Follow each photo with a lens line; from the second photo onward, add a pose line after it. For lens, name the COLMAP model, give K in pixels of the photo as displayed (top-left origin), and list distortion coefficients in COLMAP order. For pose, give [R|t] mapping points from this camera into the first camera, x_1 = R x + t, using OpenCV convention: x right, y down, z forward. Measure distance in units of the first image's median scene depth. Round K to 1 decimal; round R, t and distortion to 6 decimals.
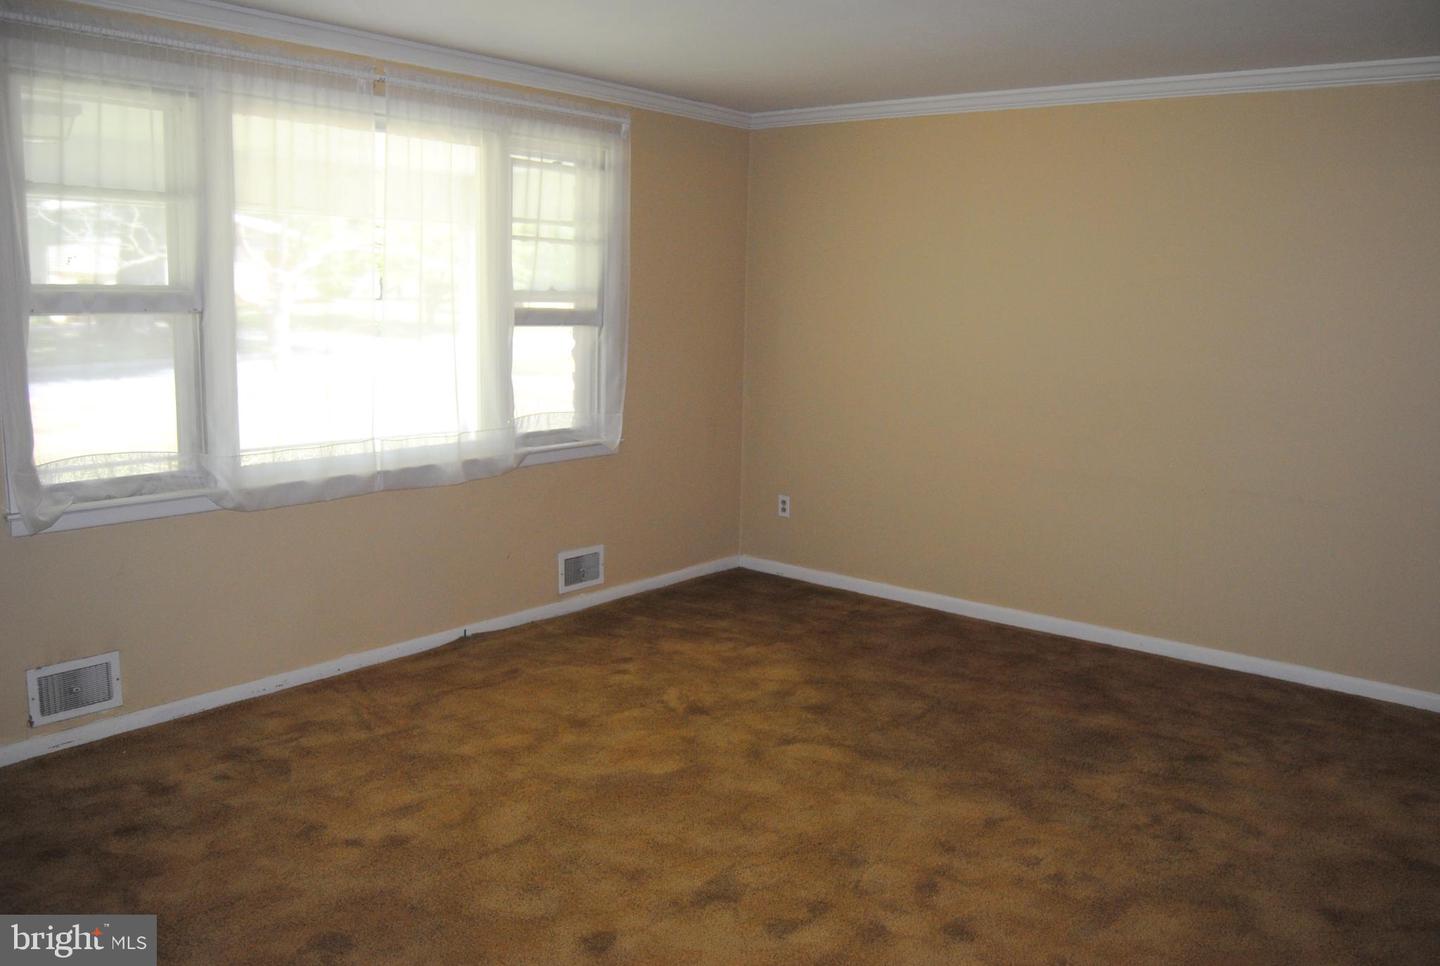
lens RADIAL K [[1146.6, 0, 721.5], [0, 1146.6, 484.7], [0, 0, 1]] dist [-0.086285, 0.027249]
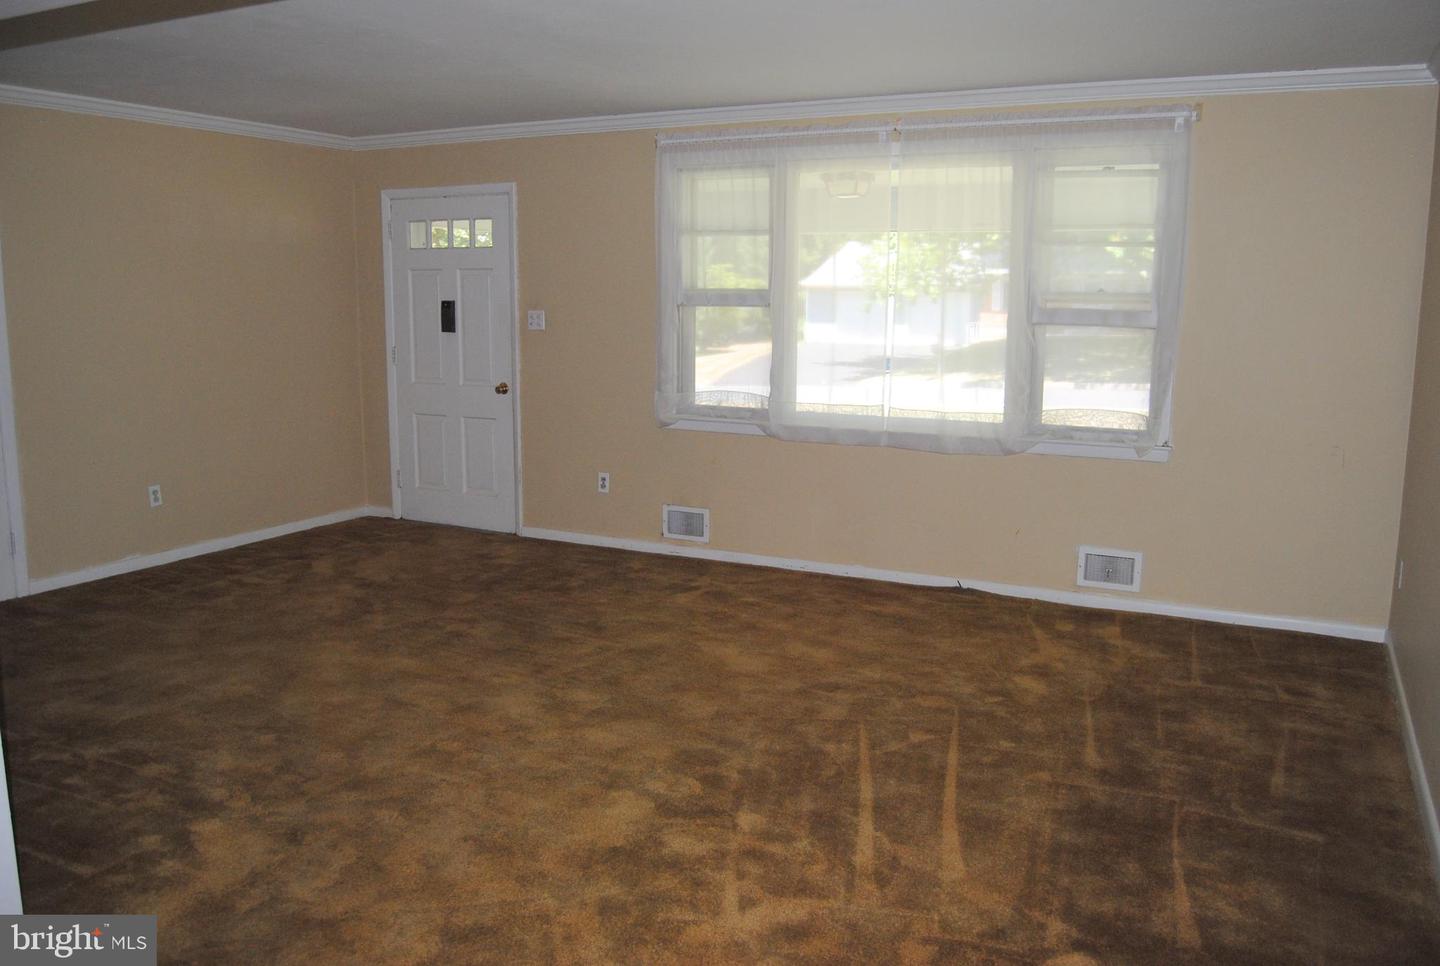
lens RADIAL K [[1146.6, 0, 719.9], [0, 1146.6, 478.8], [0, 0, 1]] dist [-0.086285, 0.027249]
pose [[0.195204, 0.137750, -0.971041, 0.939164], [-0.162315, 0.980972, 0.106529, -0.067023], [0.967238, 0.136820, 0.213849, 0.548628]]
